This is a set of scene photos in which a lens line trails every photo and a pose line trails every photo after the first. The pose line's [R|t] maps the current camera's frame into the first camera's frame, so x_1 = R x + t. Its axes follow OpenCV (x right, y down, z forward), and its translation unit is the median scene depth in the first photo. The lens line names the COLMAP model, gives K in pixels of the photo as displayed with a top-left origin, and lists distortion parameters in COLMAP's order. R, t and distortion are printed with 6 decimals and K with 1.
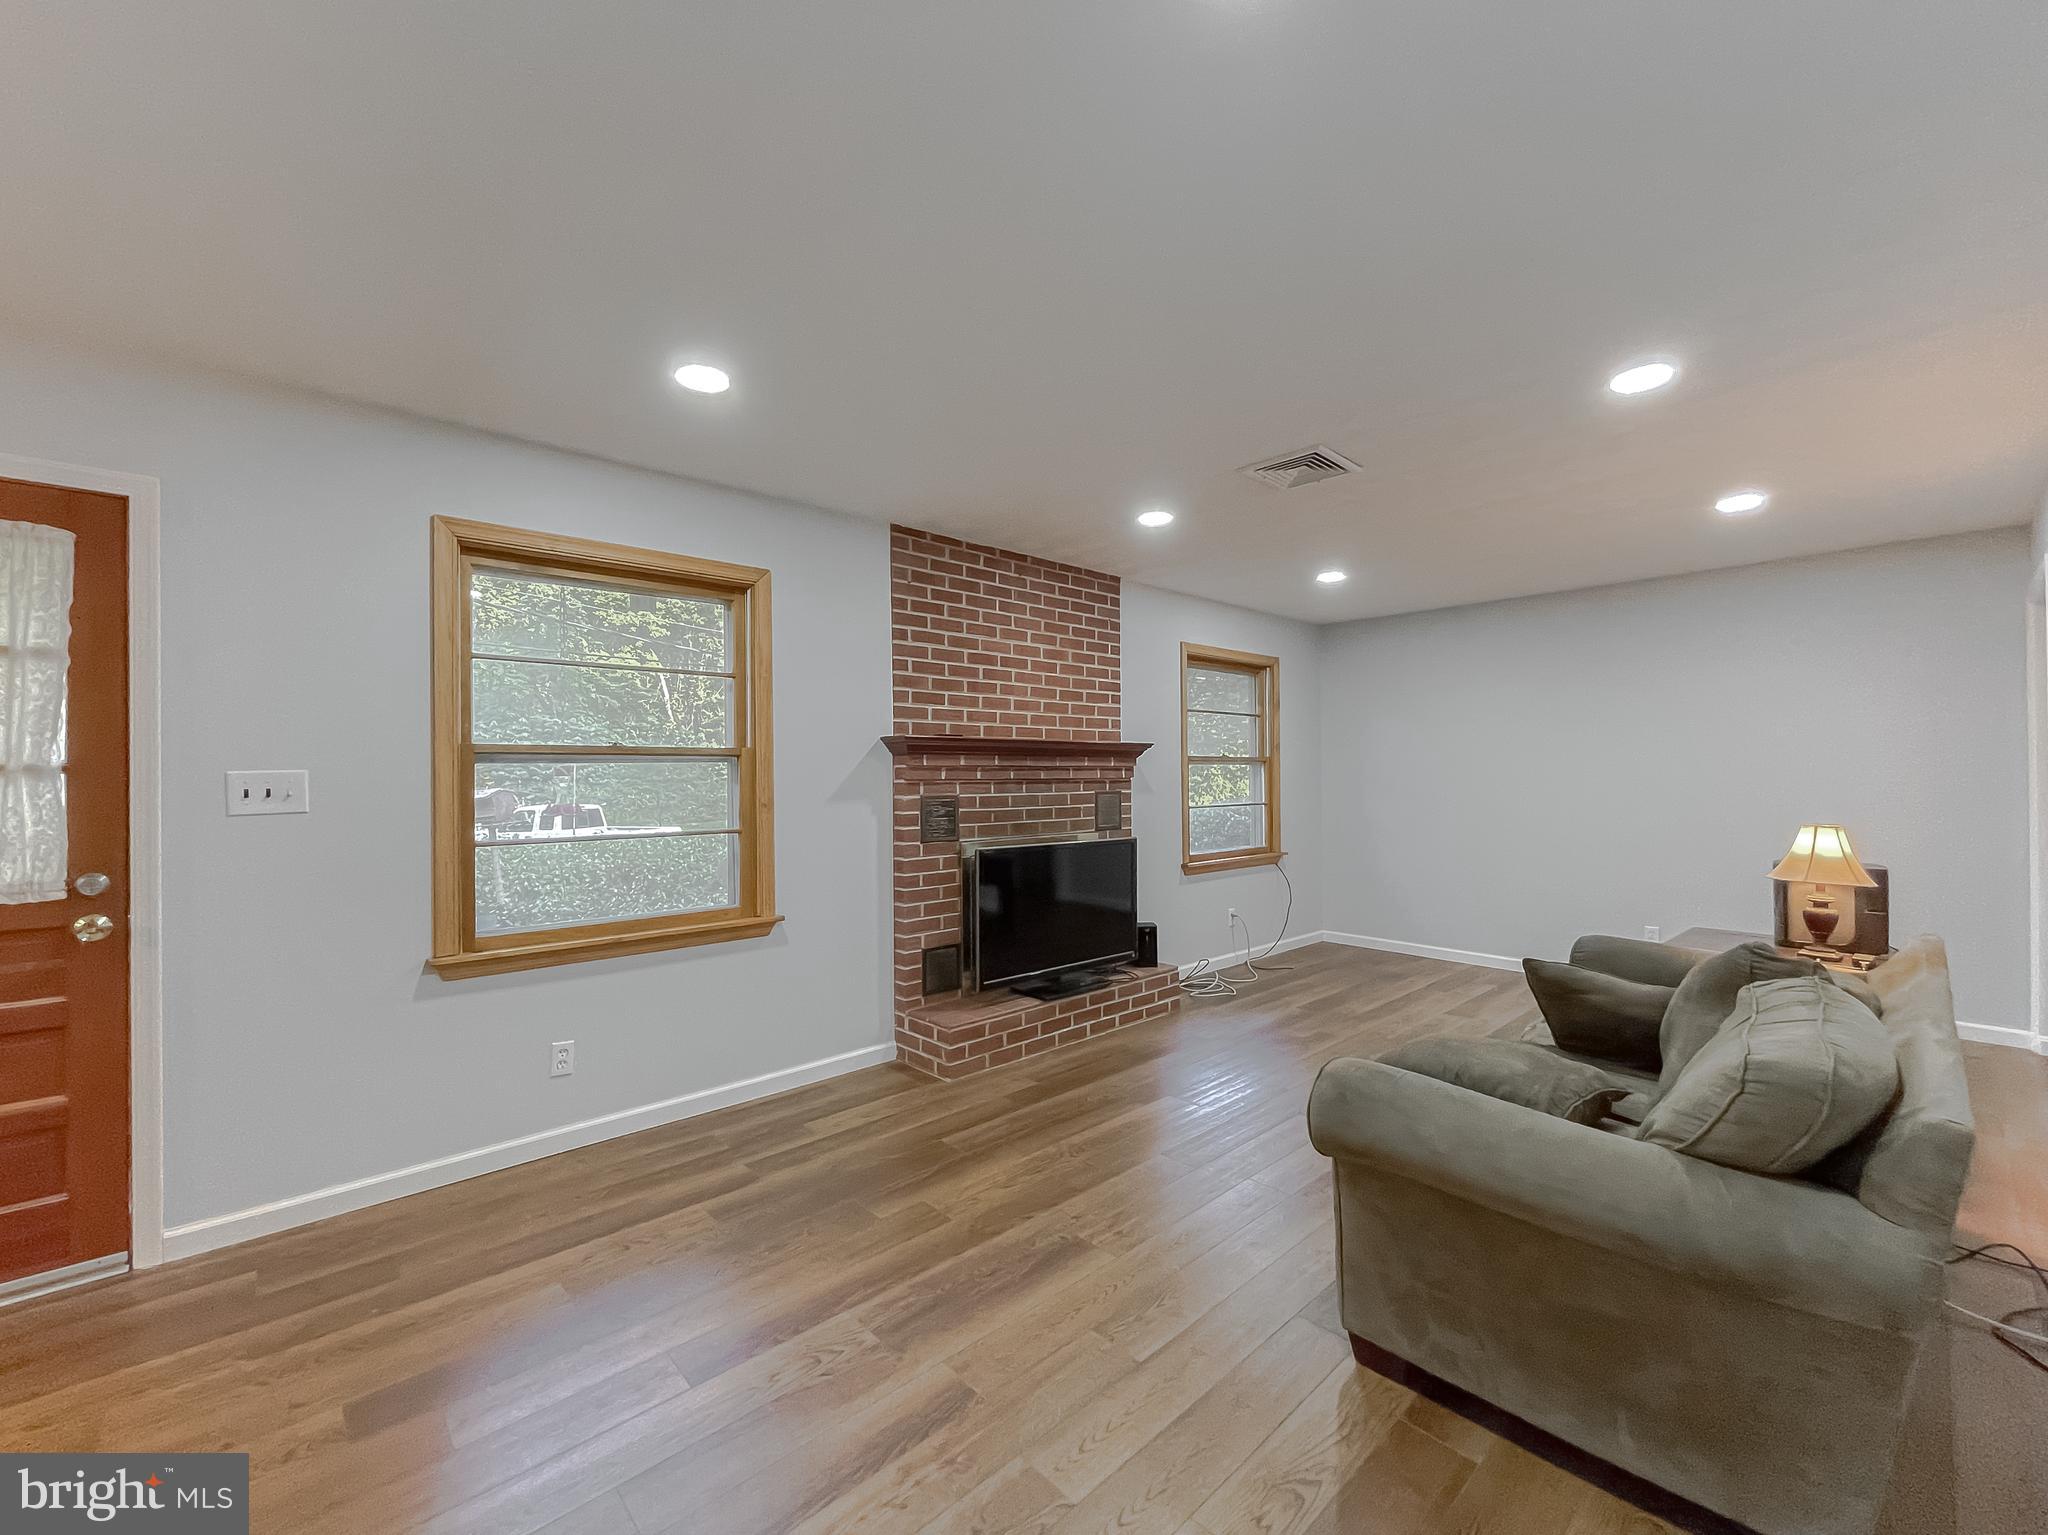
lens RADIAL K [[839.1, 0, 1024.0], [0, 839.1, 767.5], [0, 0, 1]] dist [0.001056, 0.000250]
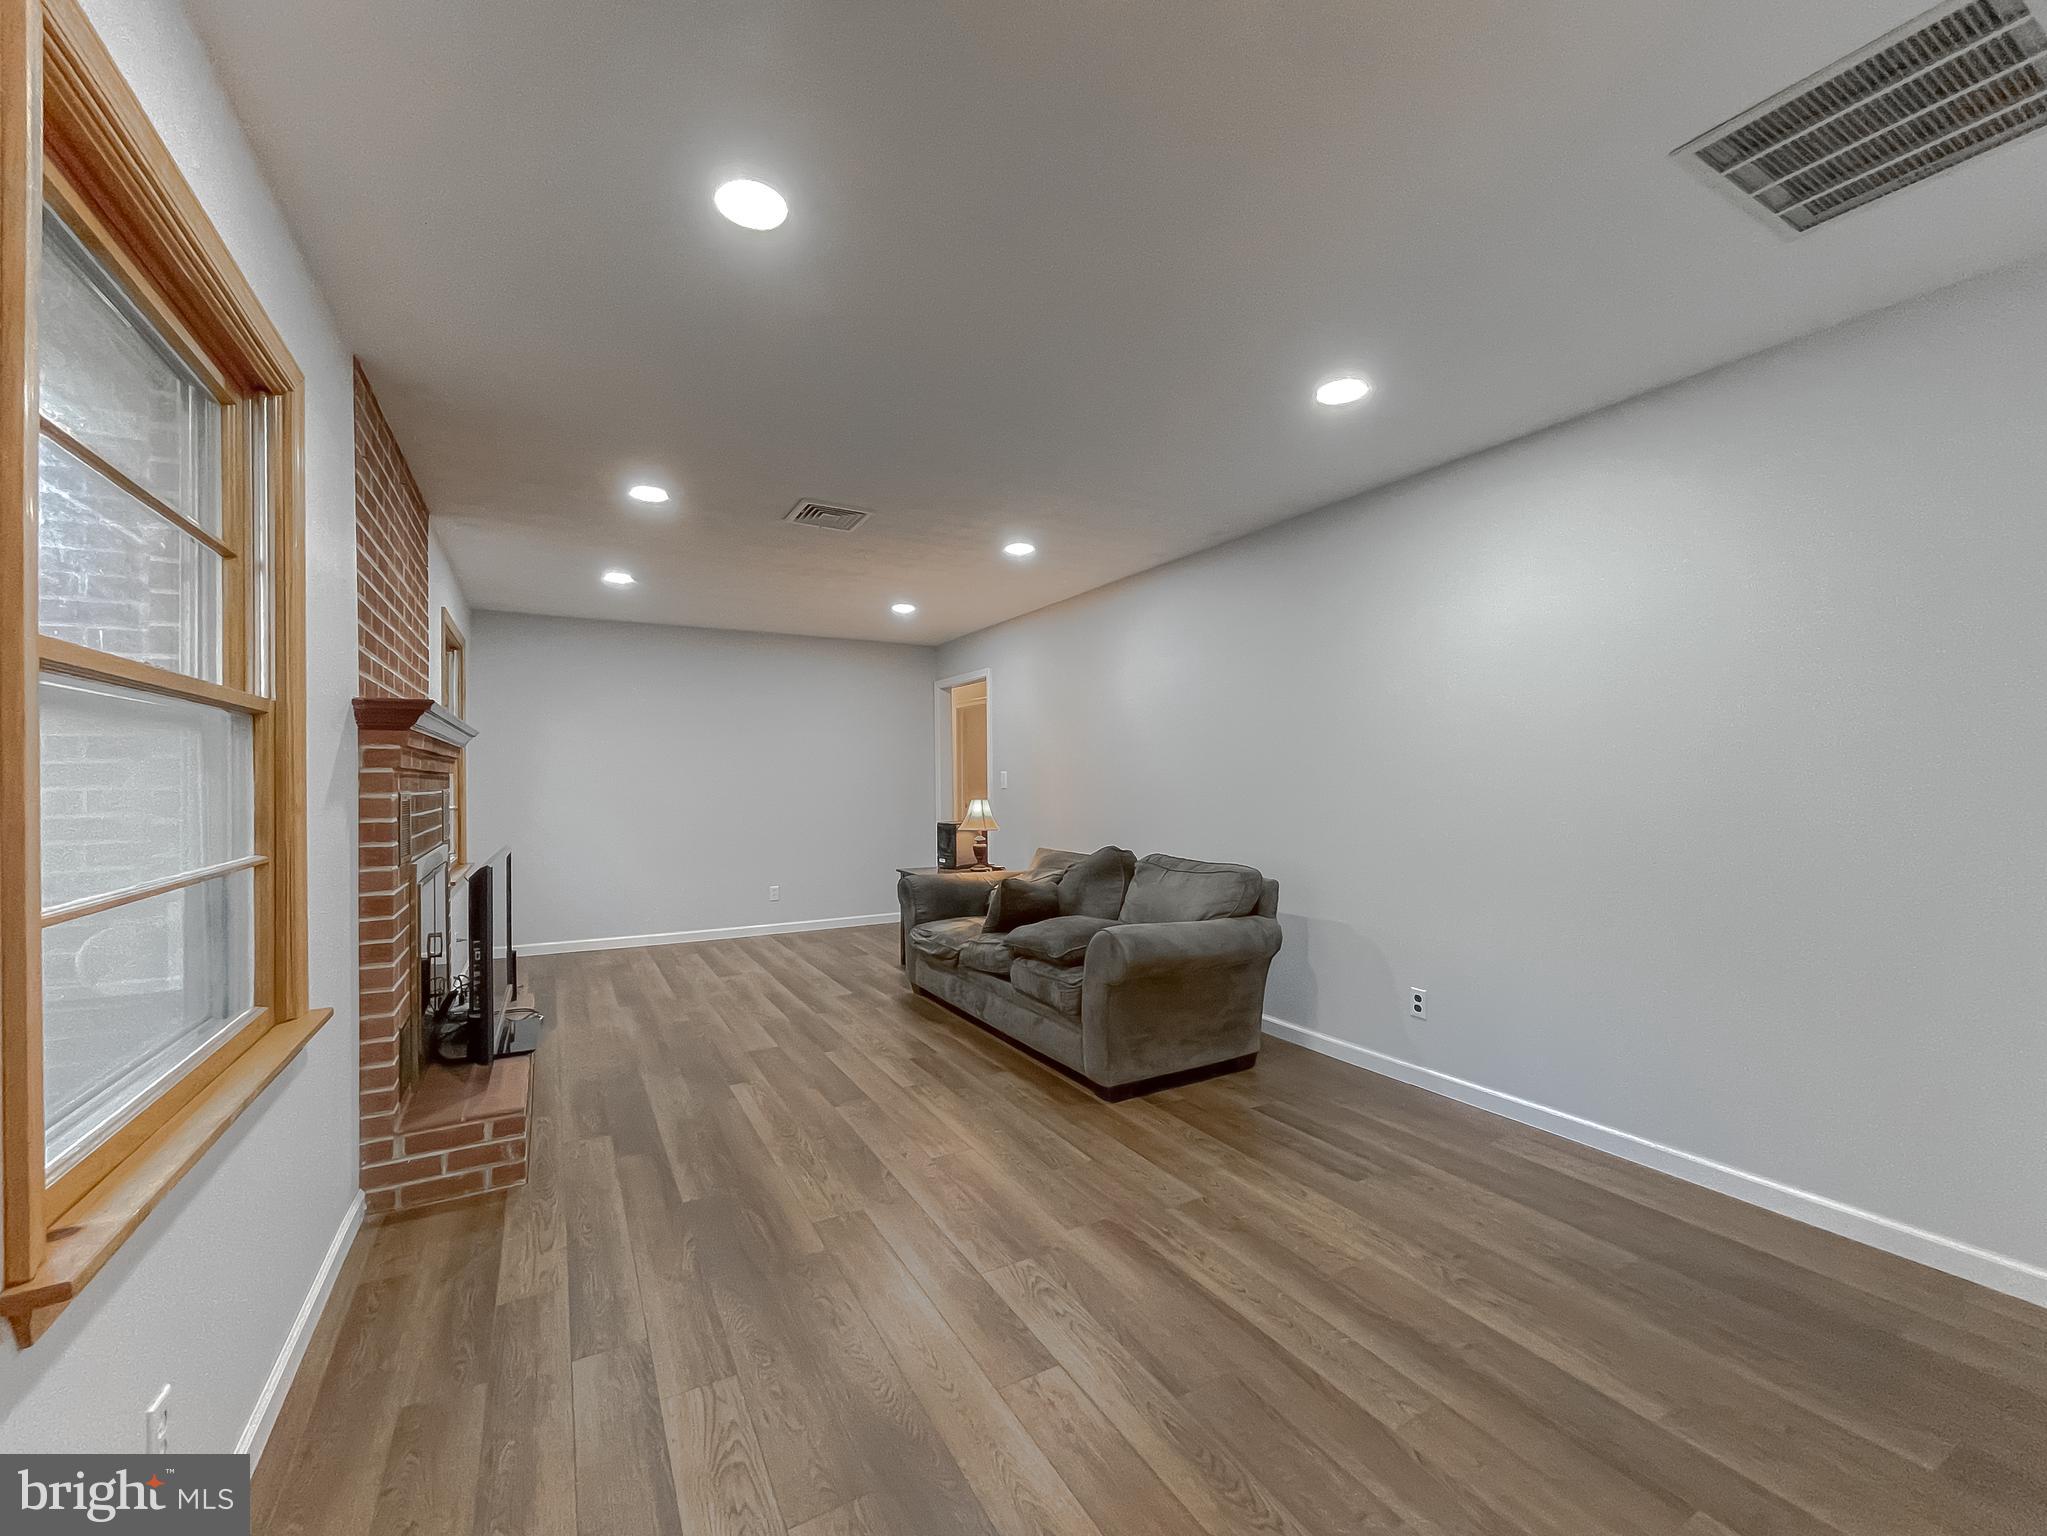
lens RADIAL K [[838.7, 0, 1023.5], [0, 838.7, 768.0], [0, 0, 1]] dist [0.001056, 0.000250]
pose [[0.227780, 0.017116, 0.973562, -0.593837], [-0.003346, 0.999853, -0.016795, 0.021797], [-0.973707, 0.000568, 0.227804, 0.349419]]
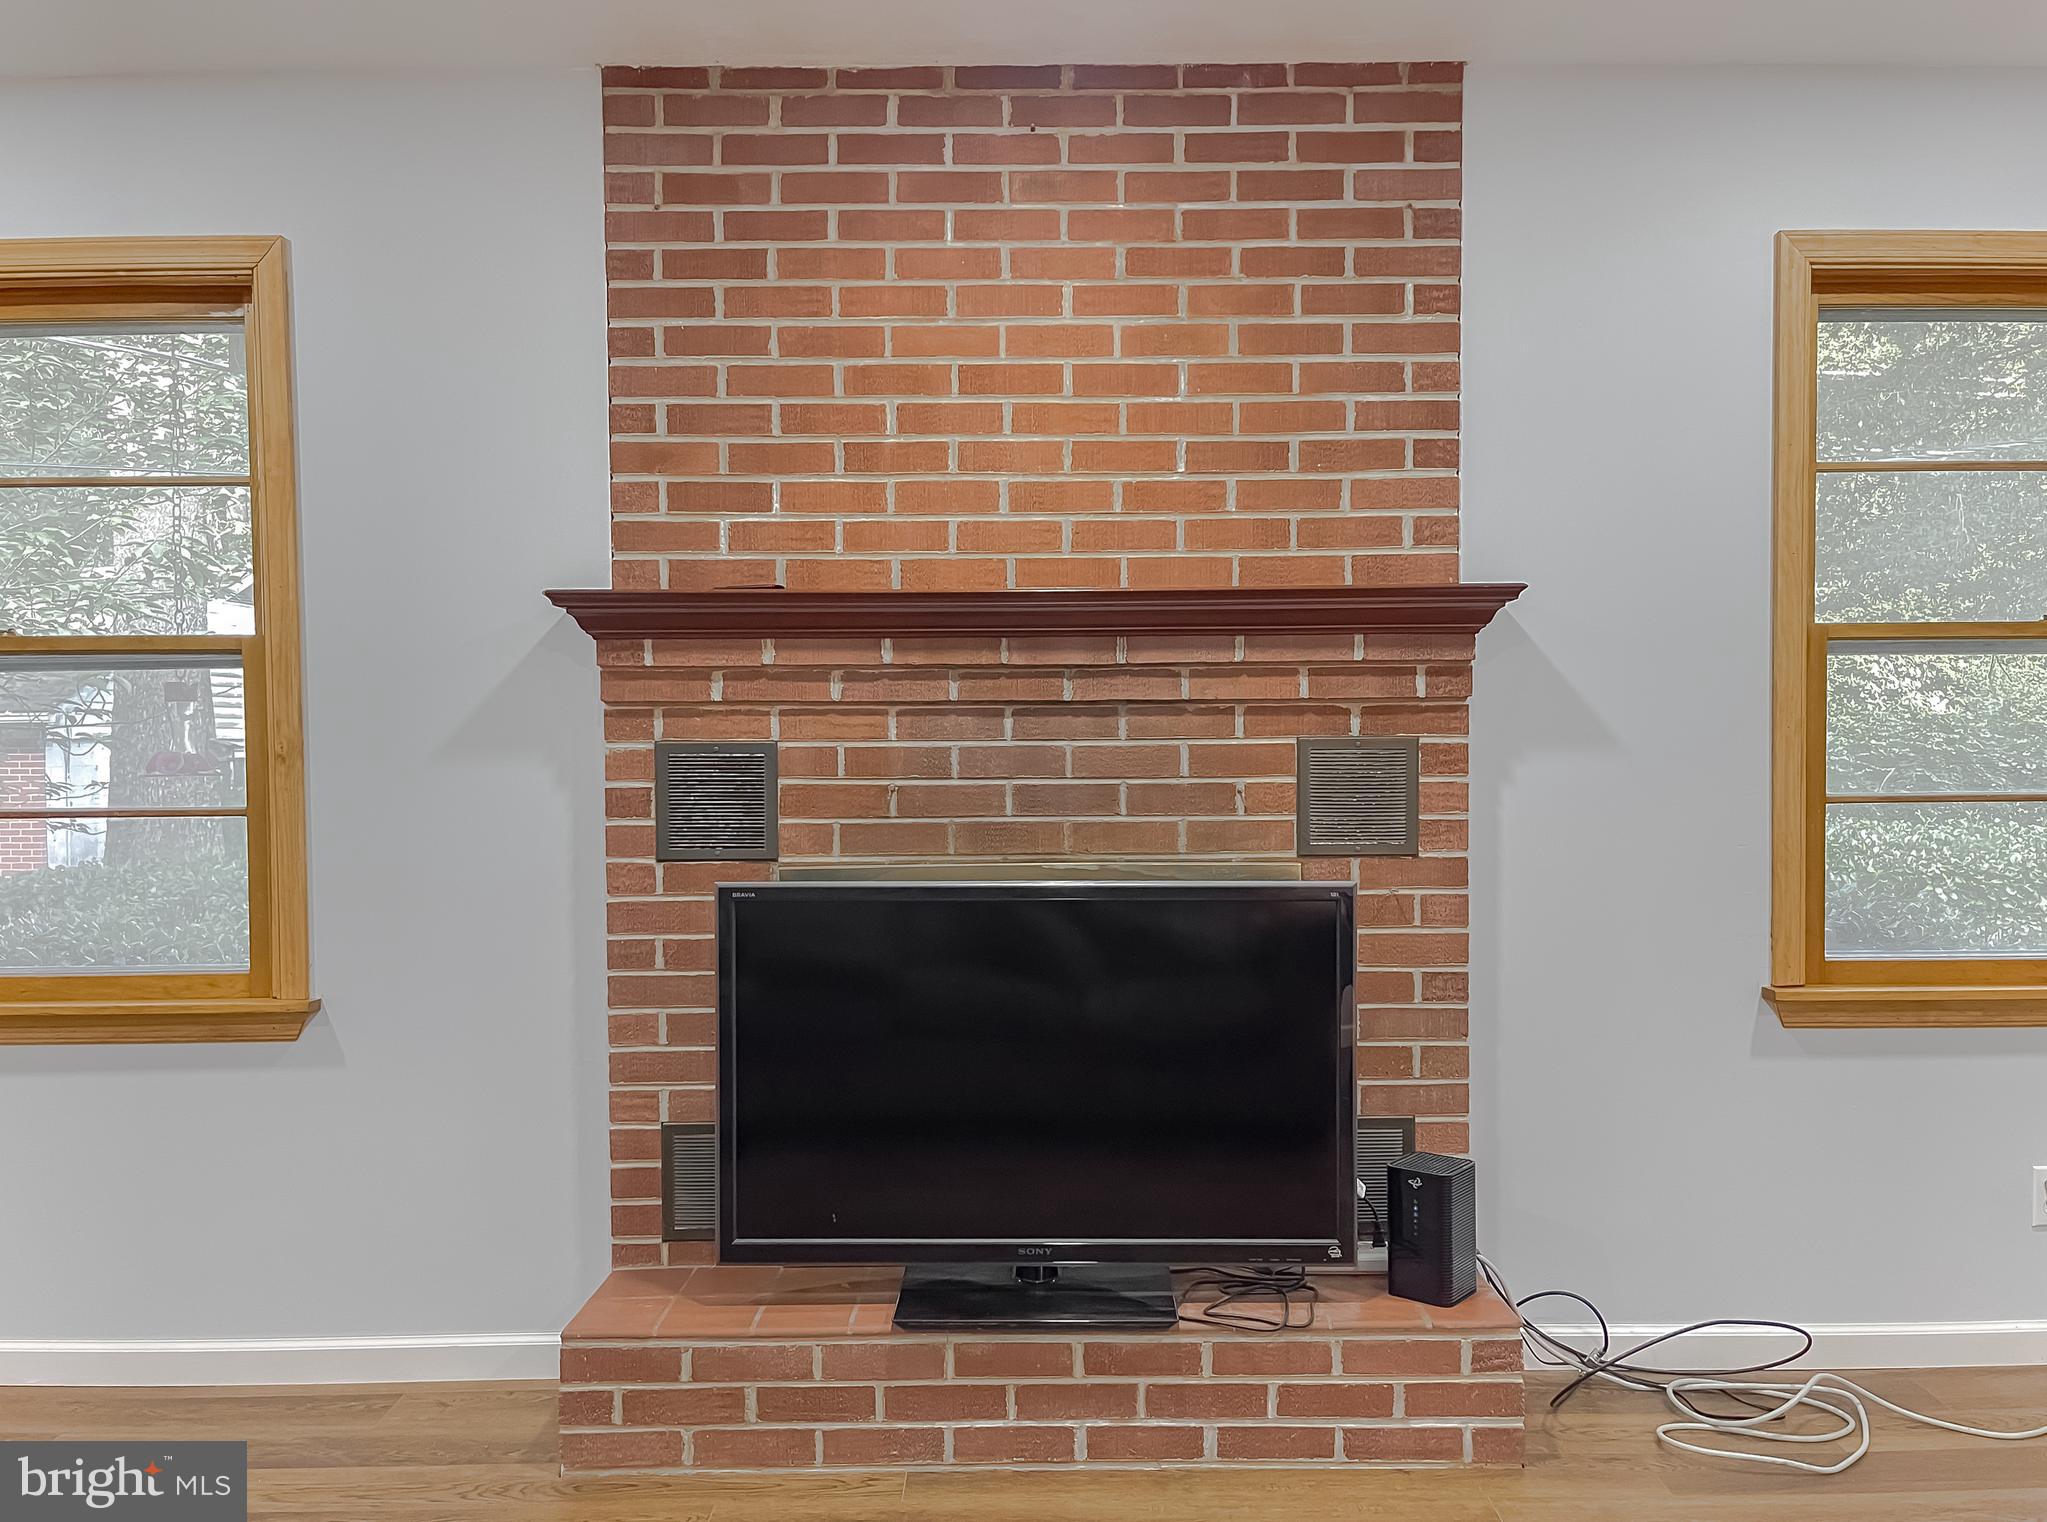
lens RADIAL K [[1654.3, 0, 1051.4], [0, 1654.3, 768.8], [0, 0, 1]] dist [0.033150, -0.006920]
pose [[0.740290, 0.019052, -0.672017, 0.505938], [0.008789, 0.999239, 0.038010, 0.016392], [0.672230, -0.034045, 0.739559, 0.501372]]
